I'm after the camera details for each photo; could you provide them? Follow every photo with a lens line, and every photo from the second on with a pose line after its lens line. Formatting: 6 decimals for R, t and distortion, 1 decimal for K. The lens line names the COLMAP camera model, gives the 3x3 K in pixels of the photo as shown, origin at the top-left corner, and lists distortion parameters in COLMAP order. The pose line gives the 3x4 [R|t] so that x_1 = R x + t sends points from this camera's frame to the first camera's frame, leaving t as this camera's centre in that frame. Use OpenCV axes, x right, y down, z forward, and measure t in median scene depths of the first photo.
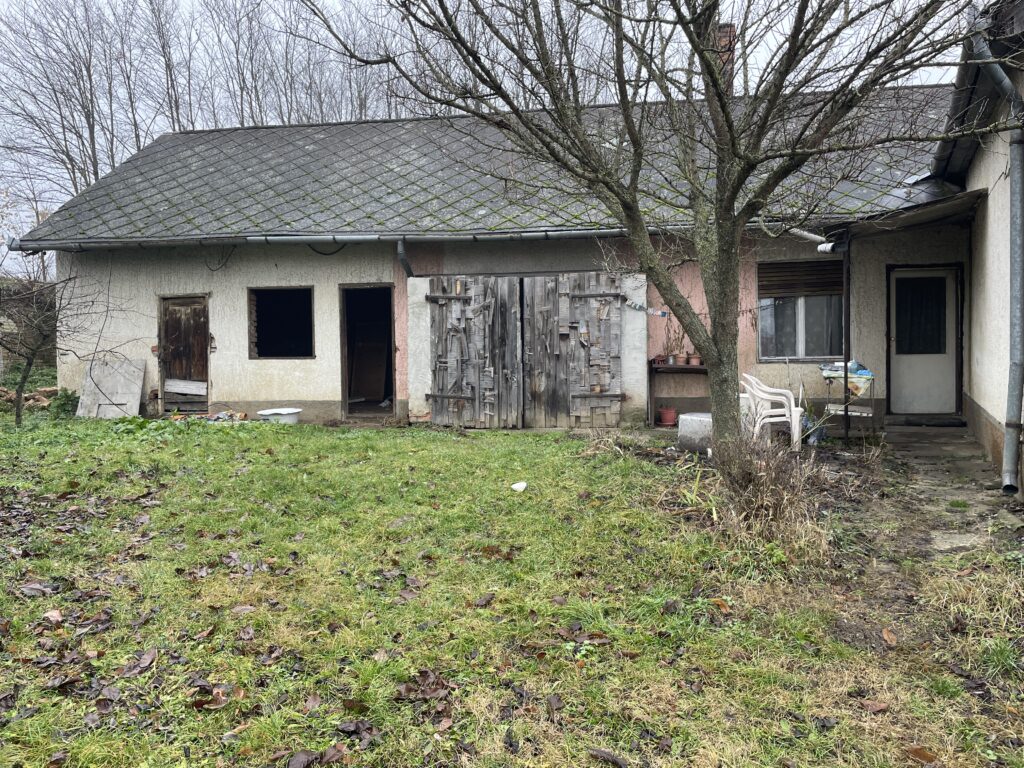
lens RADIAL K [[766.0, 0, 512.3], [0, 766.0, 387.7], [0, 0, 1]] dist [0.056593, -0.005844]
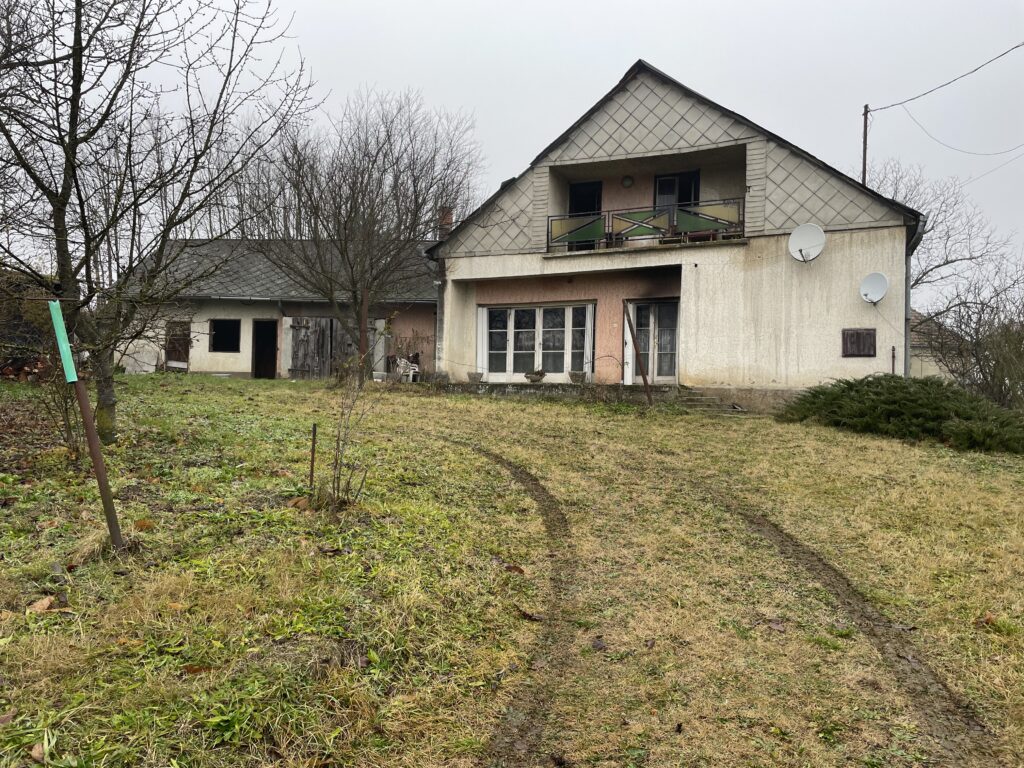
lens RADIAL K [[766.0, 0, 515.8], [0, 766.0, 381.6], [0, 0, 1]] dist [0.056593, -0.005844]
pose [[0.998129, 0.031818, 0.052217, 0.428078], [-0.028574, 0.997683, -0.061743, 0.163679], [-0.054060, 0.060136, 0.996725, -1.261016]]
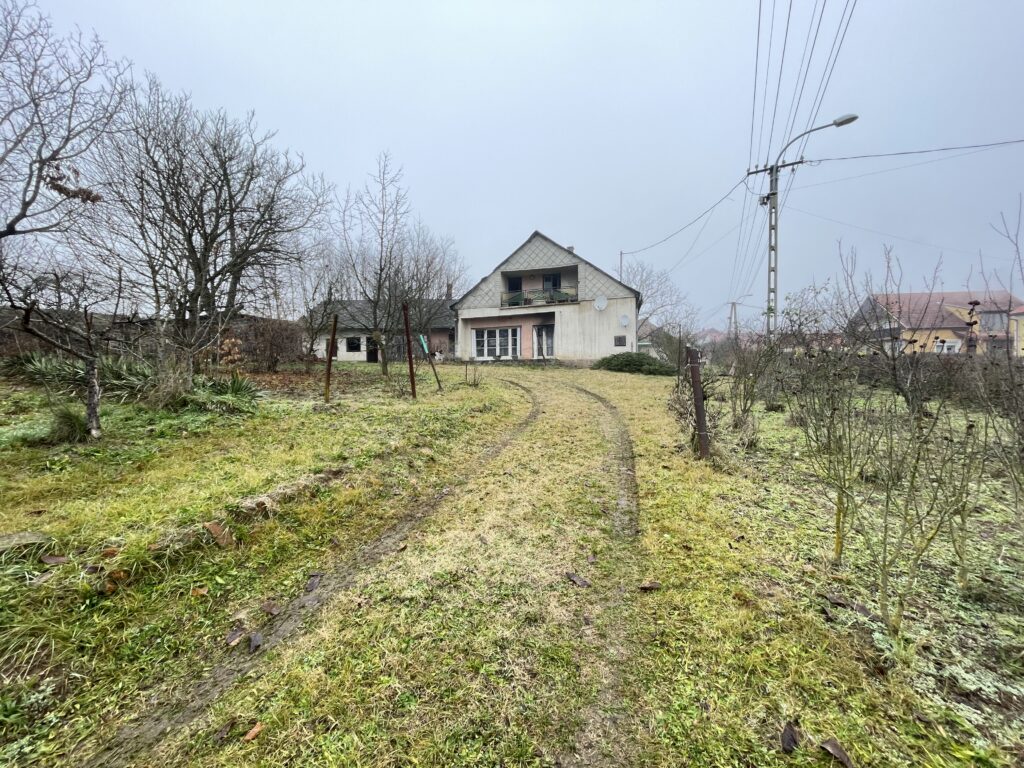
lens RADIAL K [[415.2, 0, 508.5], [0, 415.2, 382.6], [0, 0, 1]] dist [-0.002574, -0.000015]
pose [[0.987011, -0.004408, 0.160594, 0.253891], [0.008197, 0.999703, -0.022941, 0.234936], [-0.160445, 0.023960, 0.986754, -1.810934]]
